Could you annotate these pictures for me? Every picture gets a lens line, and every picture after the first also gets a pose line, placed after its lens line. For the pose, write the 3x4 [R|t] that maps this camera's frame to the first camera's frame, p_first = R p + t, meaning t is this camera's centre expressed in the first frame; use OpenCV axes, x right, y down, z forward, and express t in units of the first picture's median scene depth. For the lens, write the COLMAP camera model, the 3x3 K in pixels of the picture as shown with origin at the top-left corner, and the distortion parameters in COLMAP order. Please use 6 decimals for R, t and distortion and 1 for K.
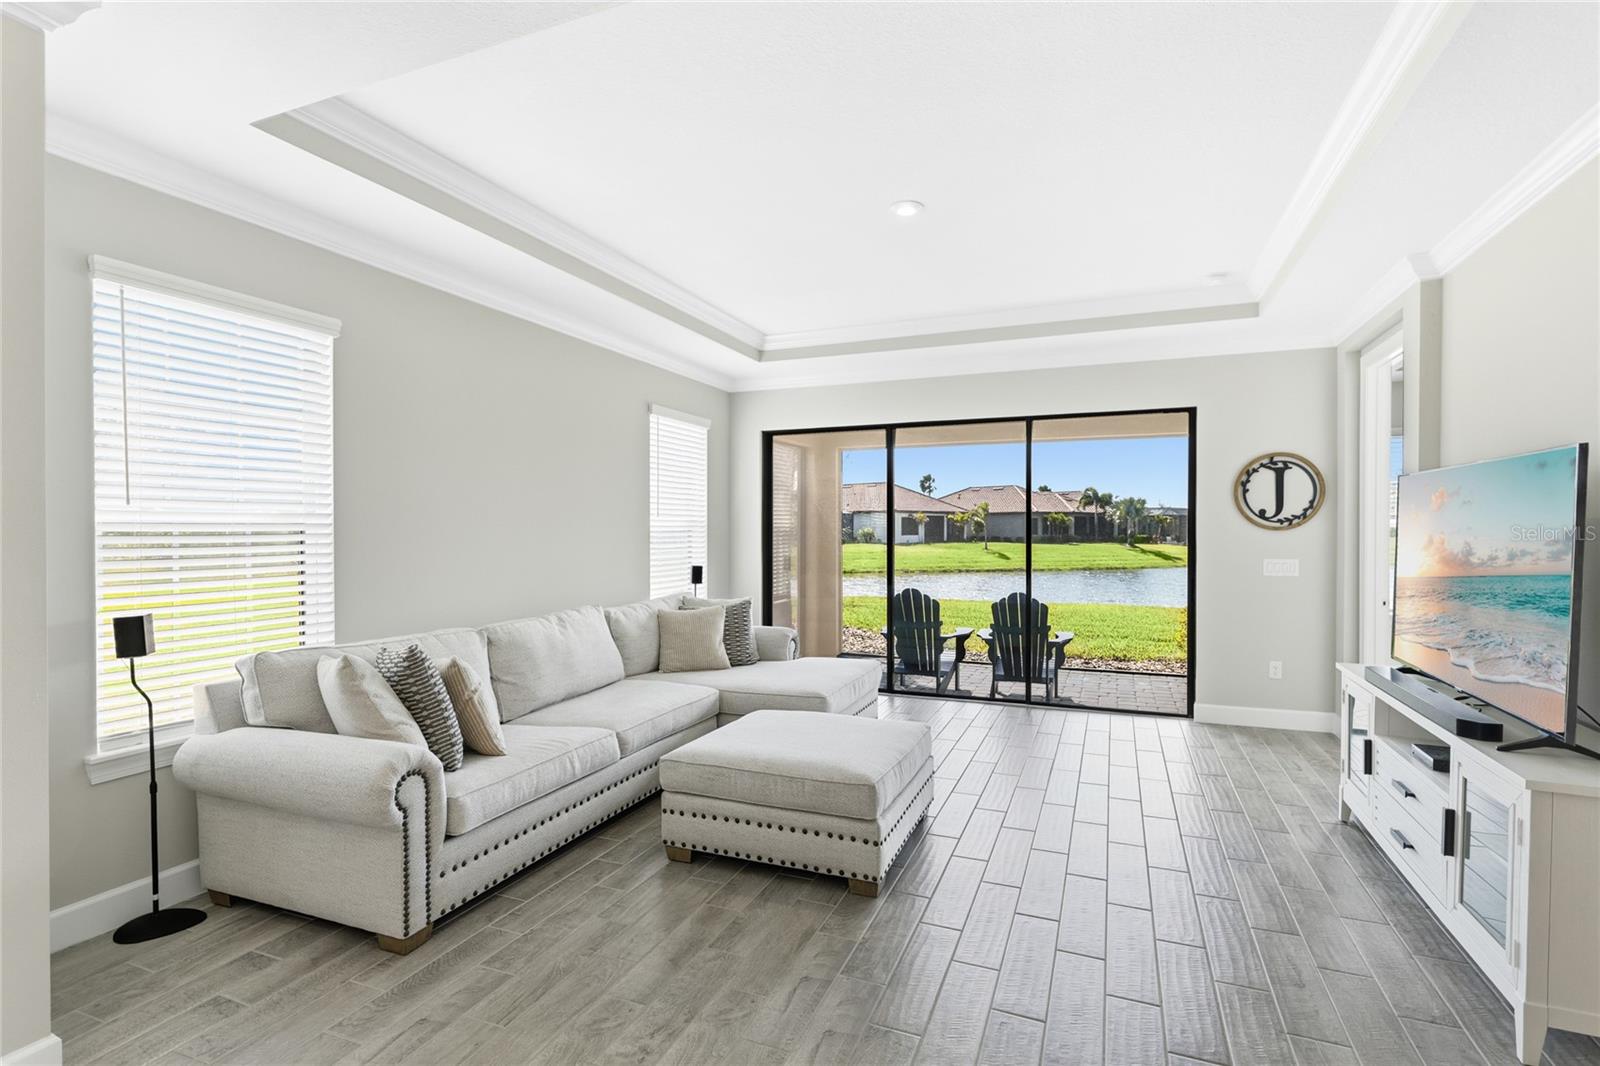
lens RADIAL K [[740.7, 0, 814.2], [0, 740.7, 535.0], [0, 0, 1]] dist [0.011085, -0.002013]
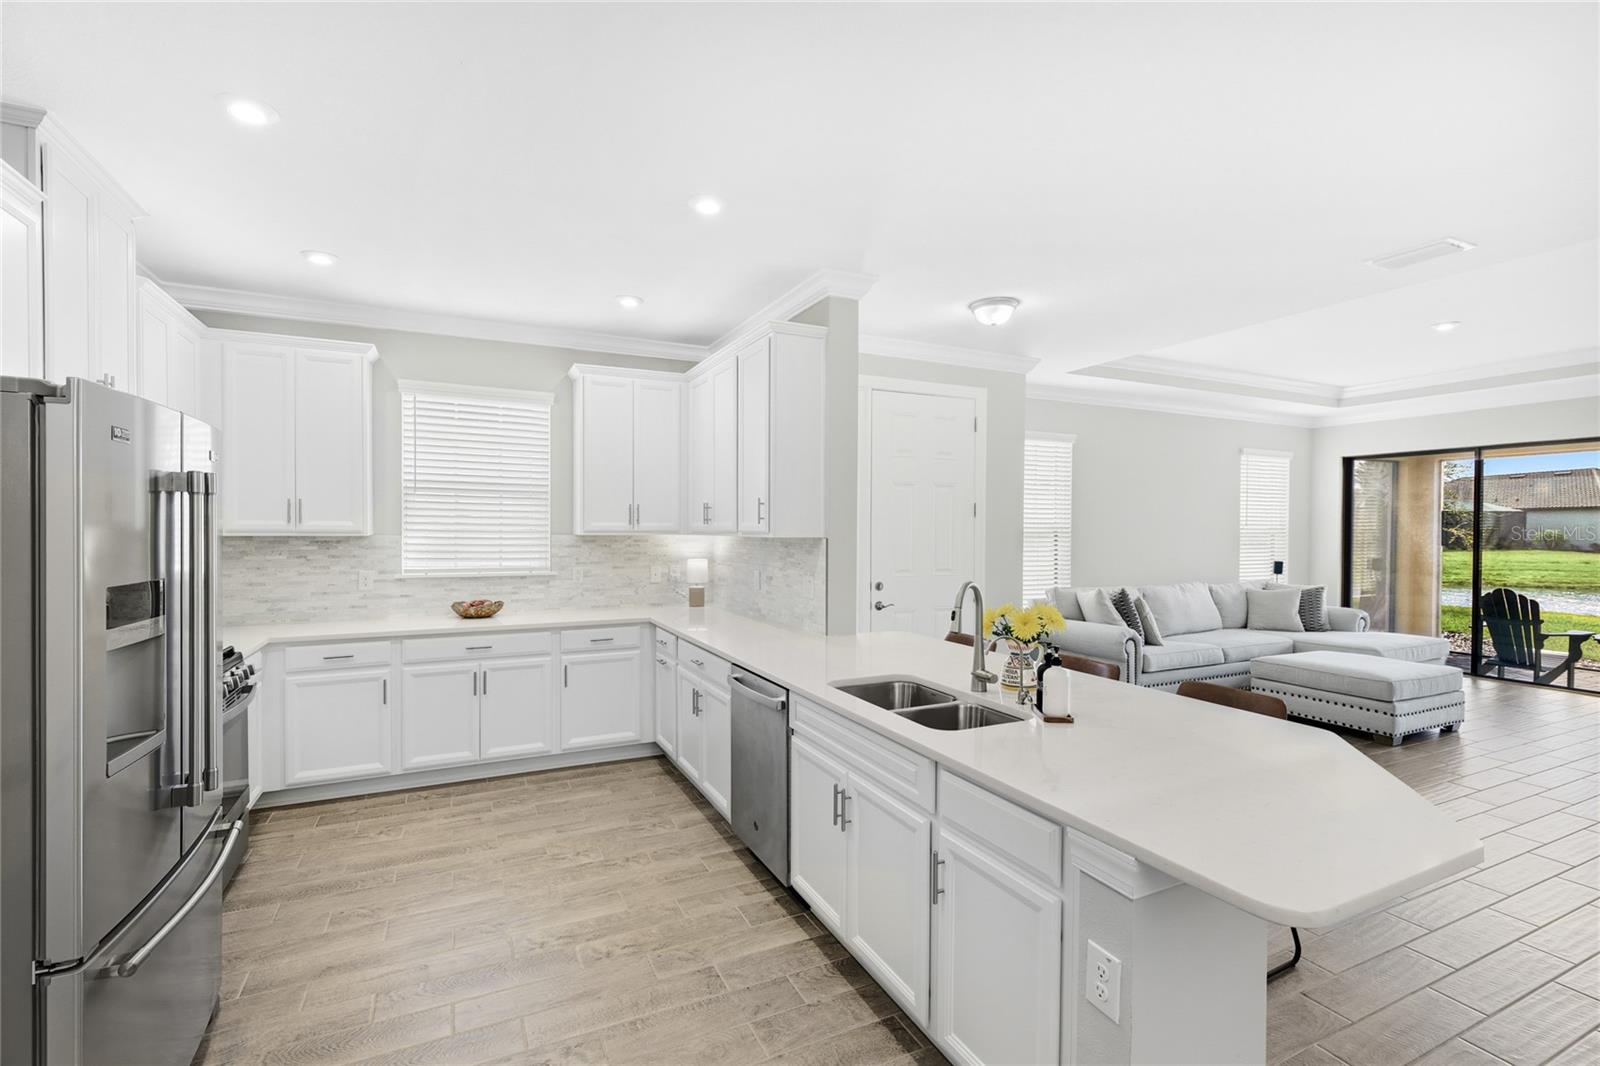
lens RADIAL K [[740.7, 0, 786.9], [0, 740.7, 536.9], [0, 0, 1]] dist [0.011085, -0.002013]
pose [[0.733218, 0.014525, -0.679839, 0.122919], [-0.010100, 0.999894, 0.010470, -0.009145], [0.679919, -0.000811, 0.733287, -0.699581]]
